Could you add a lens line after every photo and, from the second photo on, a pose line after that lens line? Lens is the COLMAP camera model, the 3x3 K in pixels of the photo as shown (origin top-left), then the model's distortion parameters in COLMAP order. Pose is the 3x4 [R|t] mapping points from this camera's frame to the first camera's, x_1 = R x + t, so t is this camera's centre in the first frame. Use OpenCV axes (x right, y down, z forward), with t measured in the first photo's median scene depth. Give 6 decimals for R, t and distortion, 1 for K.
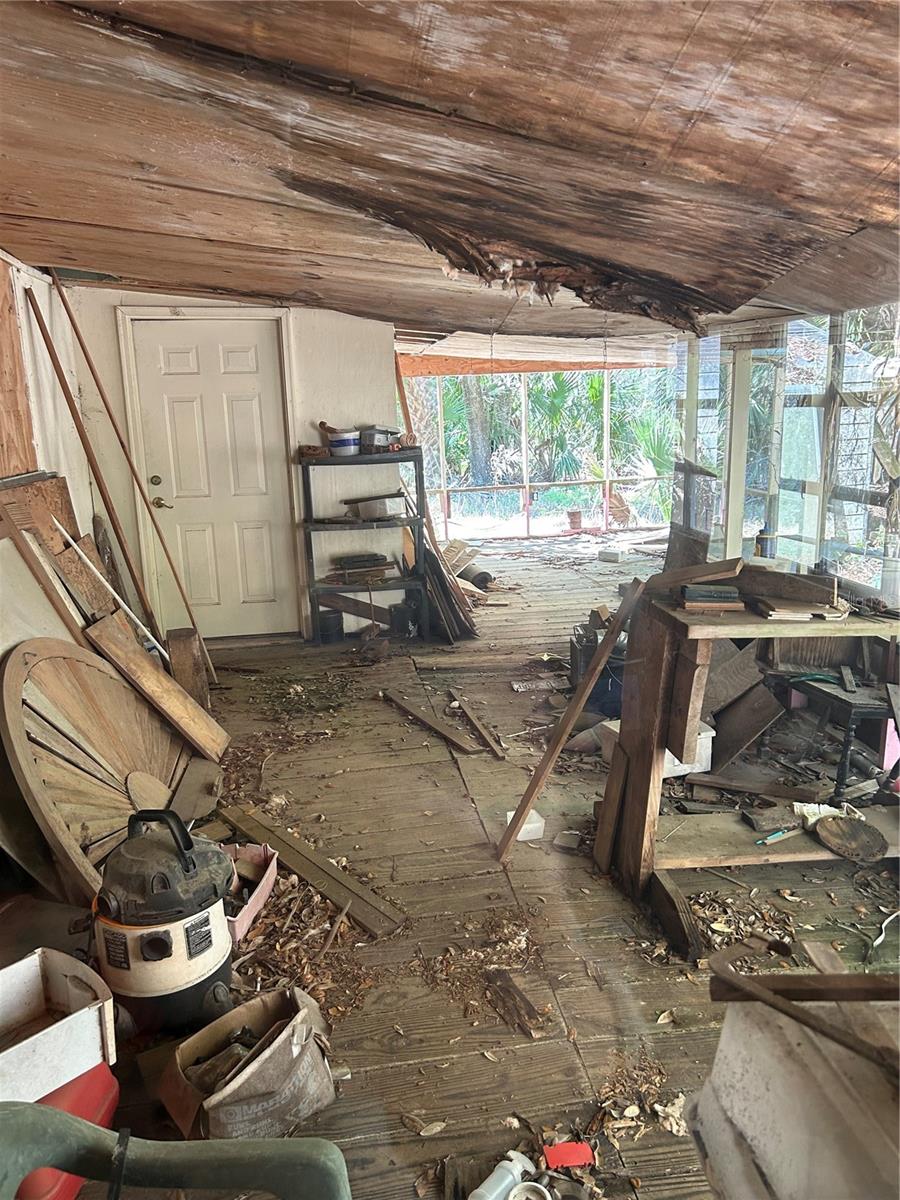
lens RADIAL K [[835.4, 0, 450.0], [0, 835.4, 600.0], [0, 0, 1]] dist [0.001984, -0.000140]
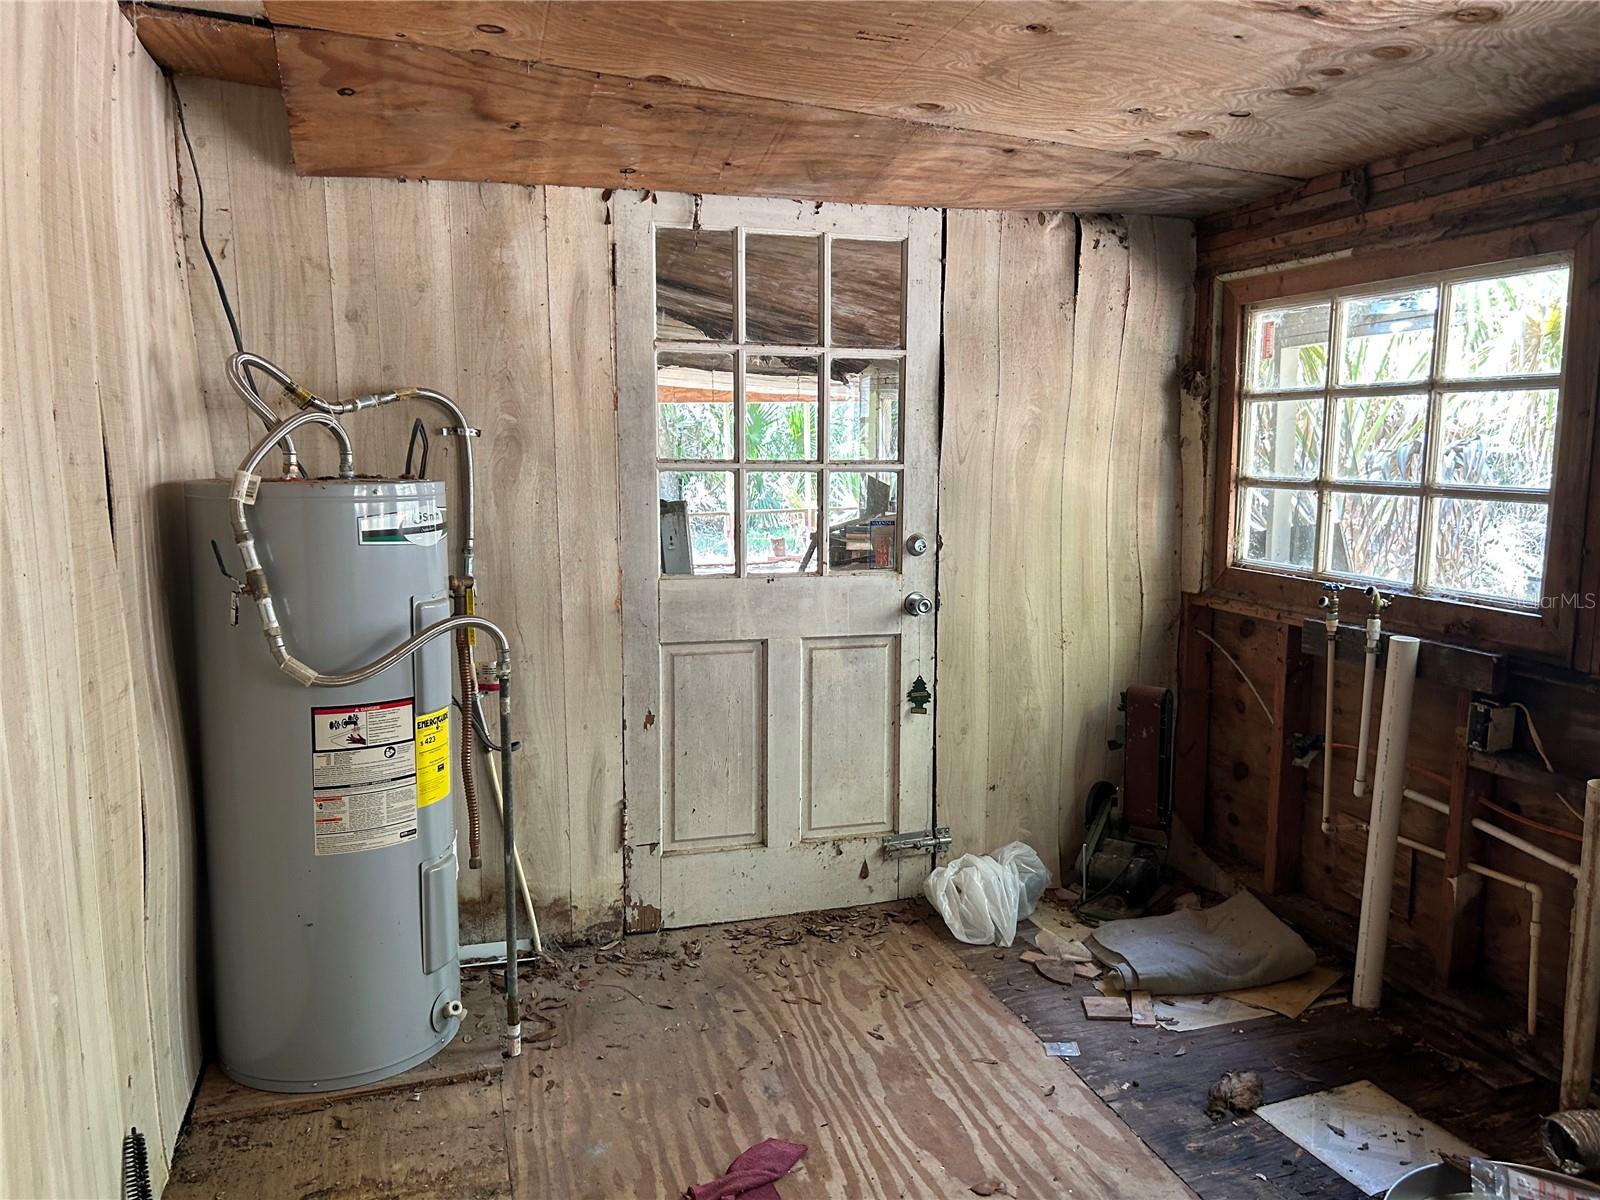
lens RADIAL K [[1195.9, 0, 800.0], [0, 1195.9, 600.0], [0, 0, 1]] dist [0.001594, 0.000070]
pose [[0.985718, -0.002217, 0.168389, -0.238770], [0.019577, 0.994642, -0.101506, 0.406378], [-0.167262, 0.103353, 0.980480, -1.452132]]
